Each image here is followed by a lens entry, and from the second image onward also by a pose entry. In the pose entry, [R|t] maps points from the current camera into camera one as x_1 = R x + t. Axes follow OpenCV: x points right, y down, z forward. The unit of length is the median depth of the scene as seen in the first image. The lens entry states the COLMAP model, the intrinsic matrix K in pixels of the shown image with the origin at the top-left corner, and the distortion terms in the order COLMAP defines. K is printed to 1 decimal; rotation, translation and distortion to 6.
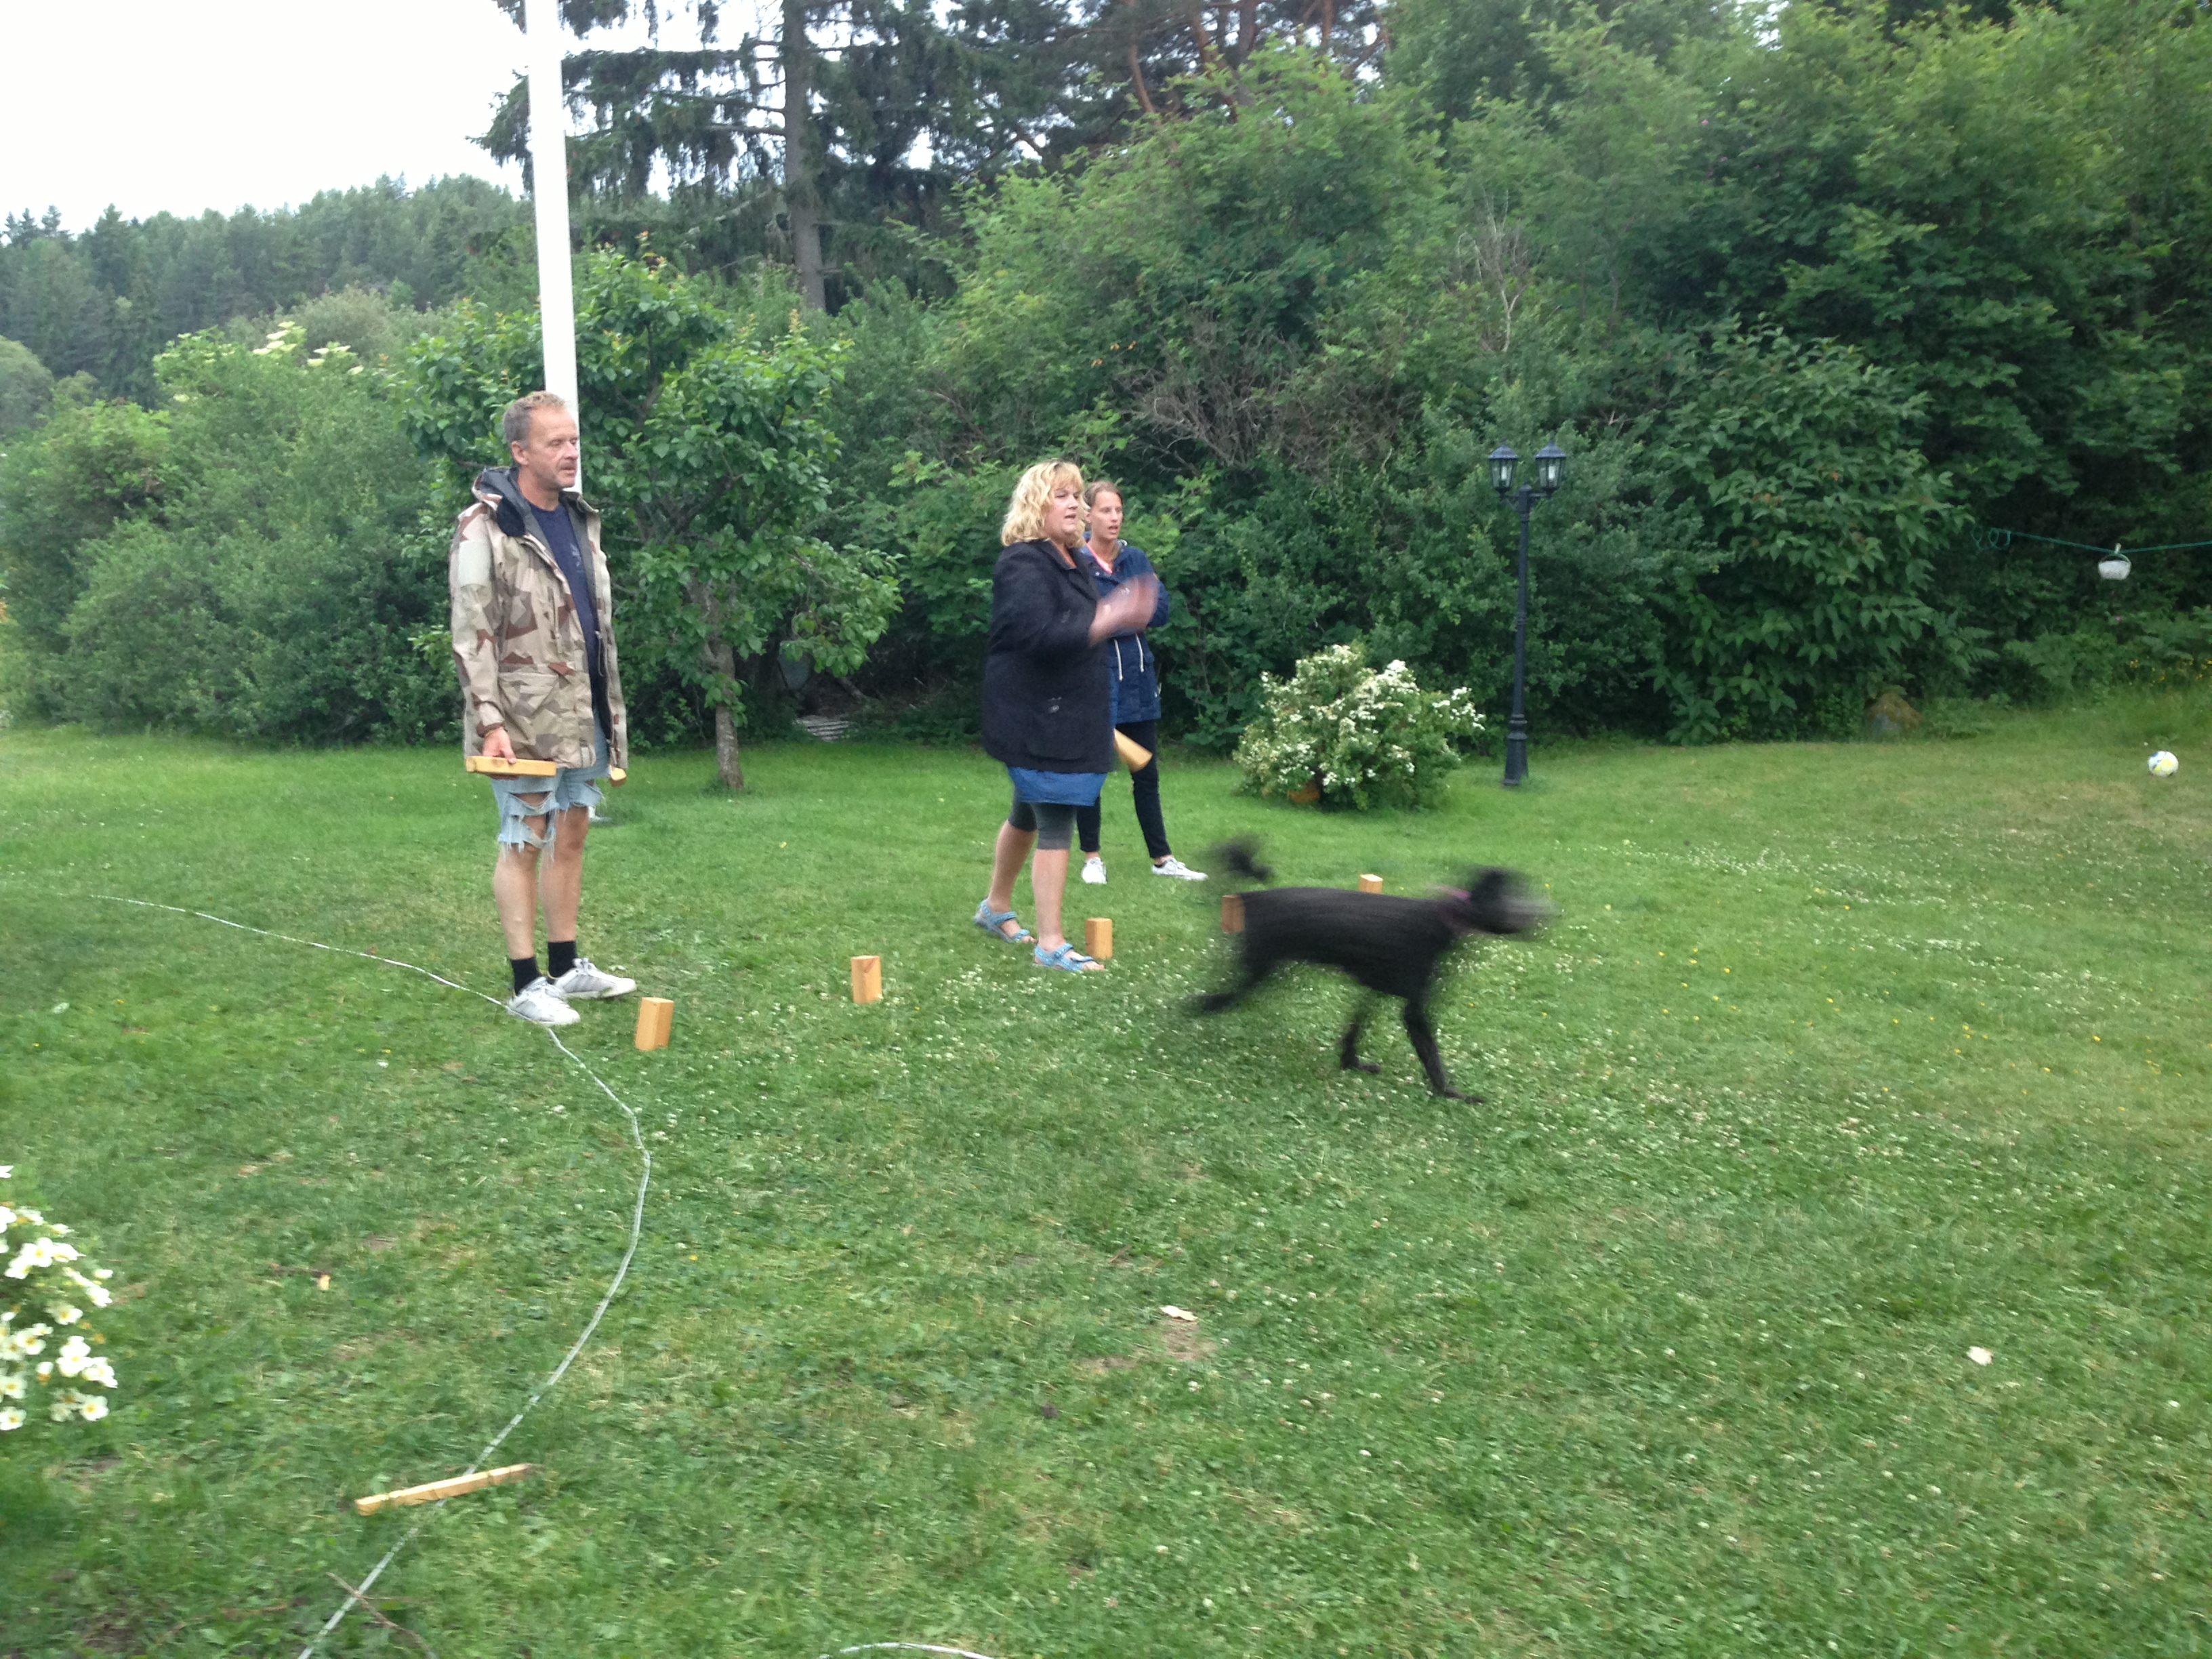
lens RADIAL K [[1965.2, 0, 1058.3], [0, 1965.2, 824.7], [0, 0, 1]] dist [0.158641, -0.256364]
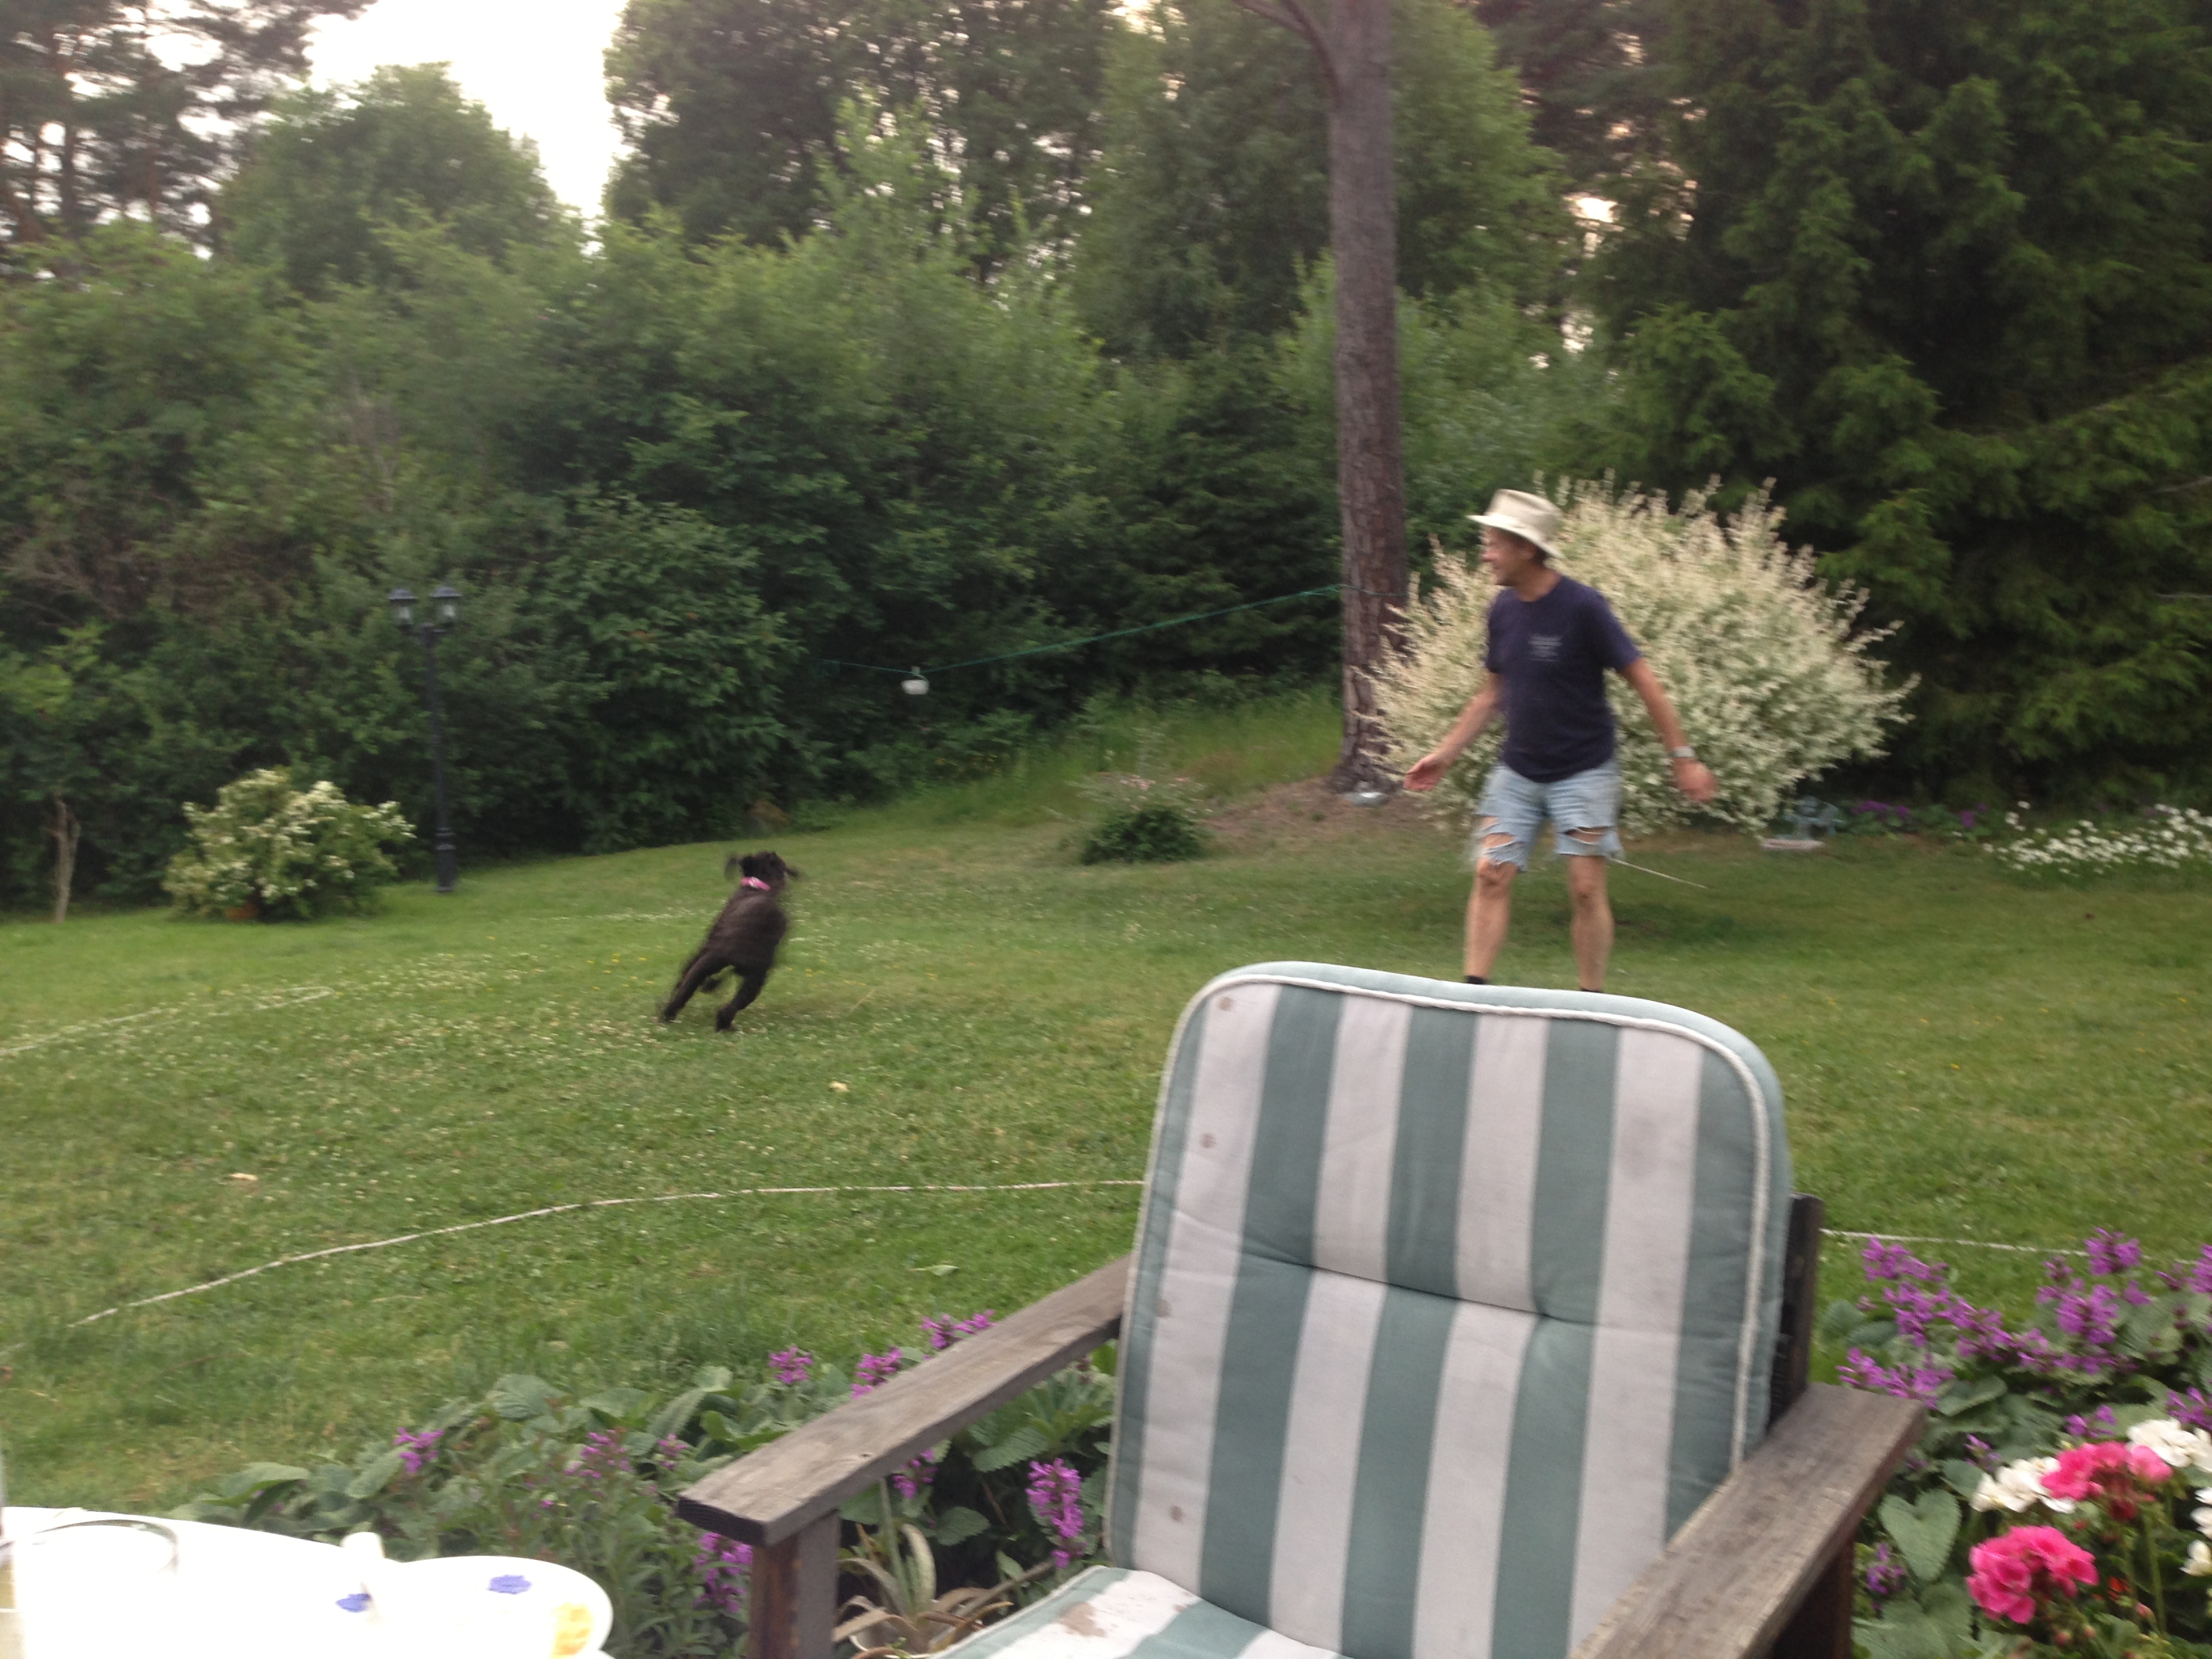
lens RADIAL K [[1981.1, 0, 1107.0], [0, 1981.1, 820.6], [0, 0, 1]] dist [0.101572, -0.223220]
pose [[0.846379, -0.082748, 0.526113, -0.030752], [0.130741, 0.989910, -0.054633, 0.039726], [-0.516284, 0.115024, 0.848658, -0.100520]]
